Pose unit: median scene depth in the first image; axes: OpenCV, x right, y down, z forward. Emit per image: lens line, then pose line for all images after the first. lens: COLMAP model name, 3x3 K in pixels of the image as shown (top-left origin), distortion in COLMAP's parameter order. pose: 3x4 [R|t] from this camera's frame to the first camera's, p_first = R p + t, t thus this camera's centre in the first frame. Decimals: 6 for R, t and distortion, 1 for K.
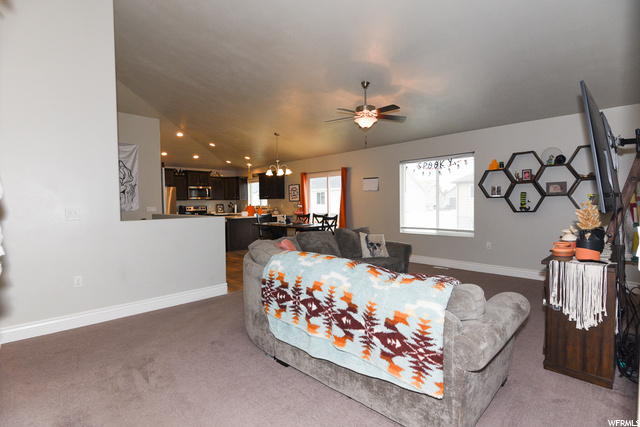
lens RADIAL K [[314.0, 0, 320.0], [0, 314.0, 213.5], [0, 0, 1]] dist [-0.000720, -0.000206]
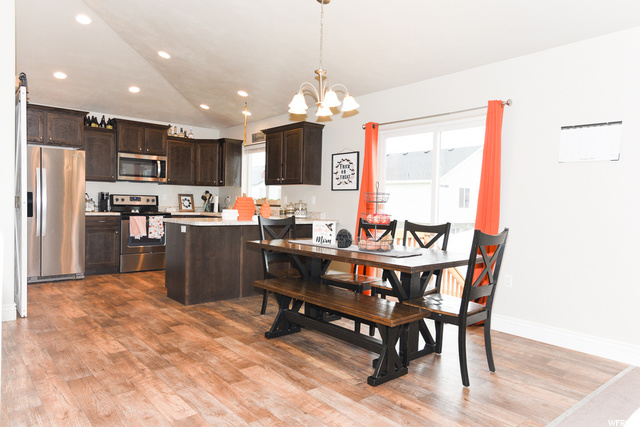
lens RADIAL K [[428.1, 0, 320.0], [0, 428.1, 213.5], [0, 0, 1]] dist [0.023466, -0.001038]
pose [[0.997838, 0.037669, -0.053856, -0.079302], [-0.038237, 0.999223, -0.009551, -0.000020], [0.053454, 0.011590, 0.998503, 0.387912]]
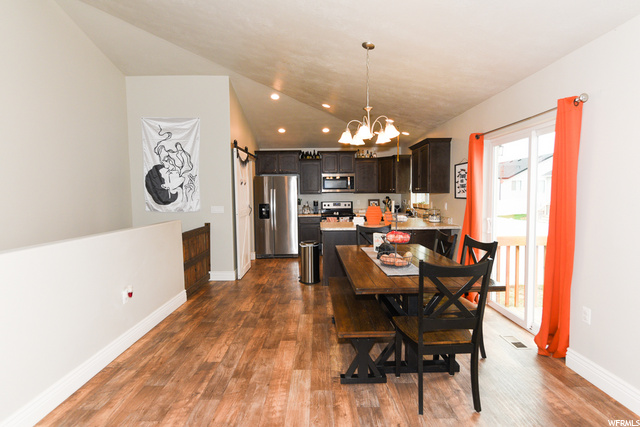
lens RADIAL K [[337.4, 0, 320.0], [0, 337.4, 213.5], [0, 0, 1]] dist [0.001214, 0.000315]
pose [[0.727455, 0.046932, -0.684548, 0.106938], [-0.022621, 0.998756, 0.044434, -0.033812], [0.685782, -0.016839, 0.727612, 0.473507]]
